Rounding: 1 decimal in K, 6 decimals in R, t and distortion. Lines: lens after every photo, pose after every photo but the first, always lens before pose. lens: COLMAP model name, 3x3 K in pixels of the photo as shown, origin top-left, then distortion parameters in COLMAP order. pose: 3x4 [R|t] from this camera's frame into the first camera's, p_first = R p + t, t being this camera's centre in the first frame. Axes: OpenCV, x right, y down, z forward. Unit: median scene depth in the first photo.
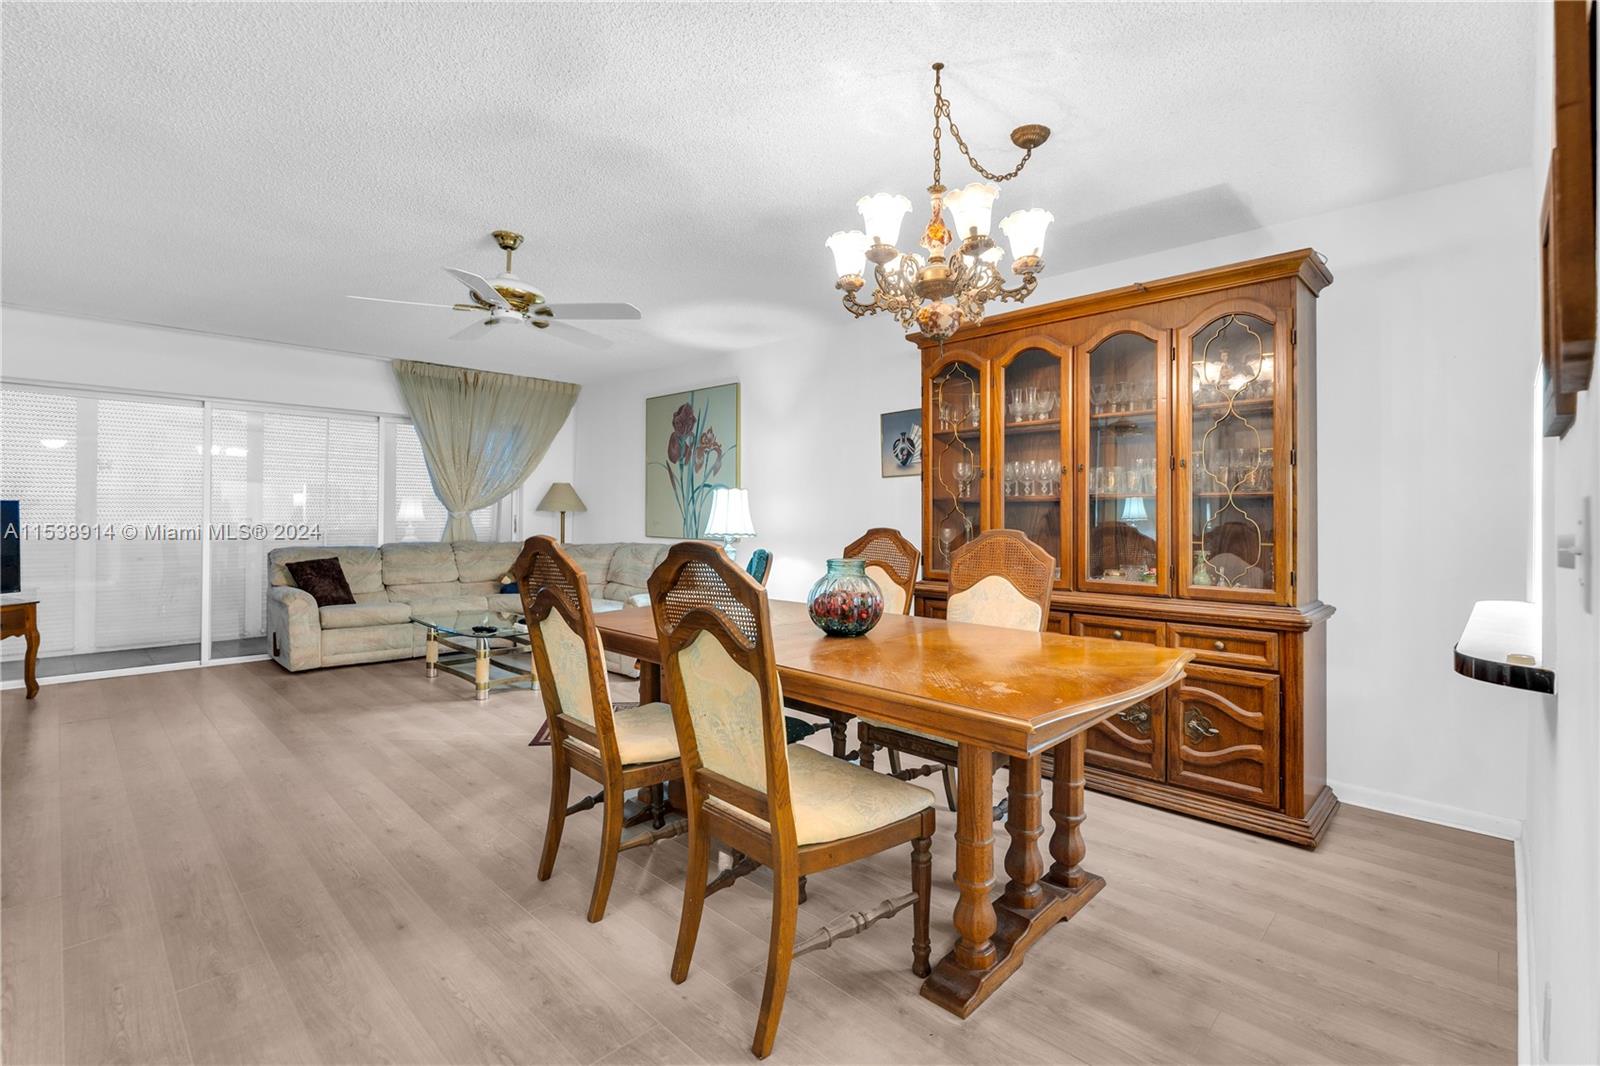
lens RADIAL K [[723.8, 0, 795.8], [0, 723.8, 508.9], [0, 0, 1]] dist [0.001655, 0.000072]
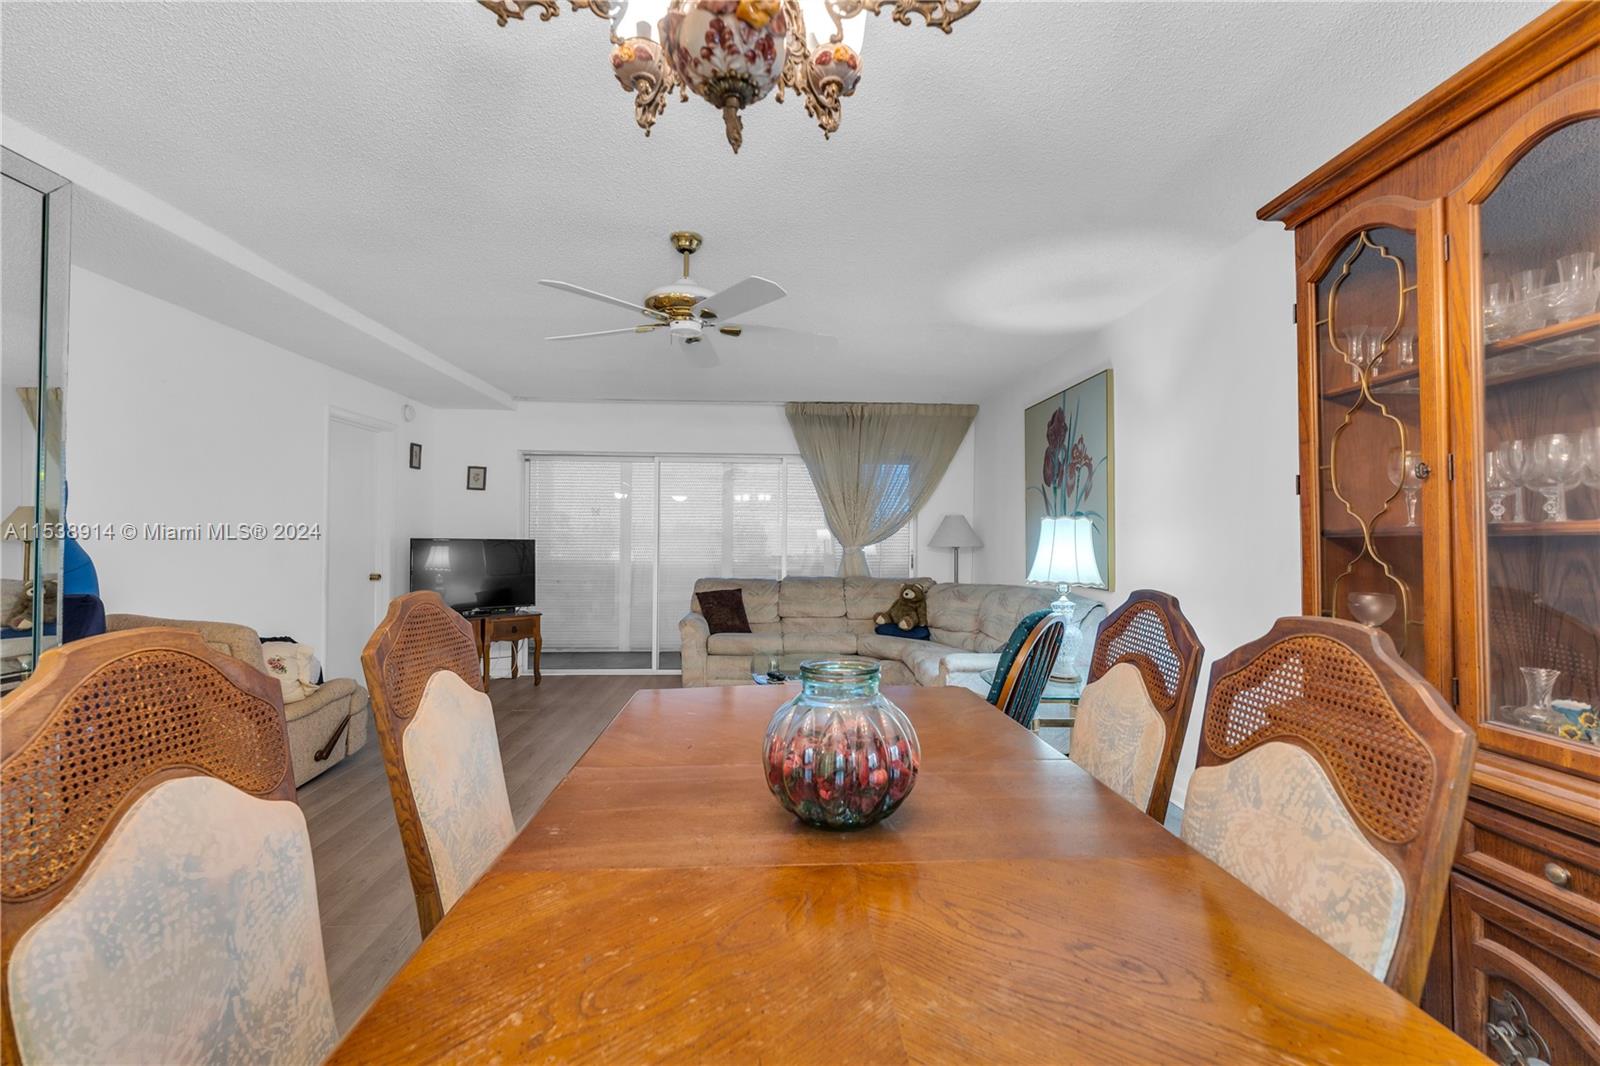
lens RADIAL K [[703.2, 0, 809.0], [0, 703.2, 523.7], [0, 0, 1]] dist [-0.003899, -0.000532]
pose [[0.733449, -0.018605, -0.679490, 0.162841], [0.002778, 0.999699, -0.024373, -0.005151], [0.679739, 0.015989, 0.733280, 0.274827]]
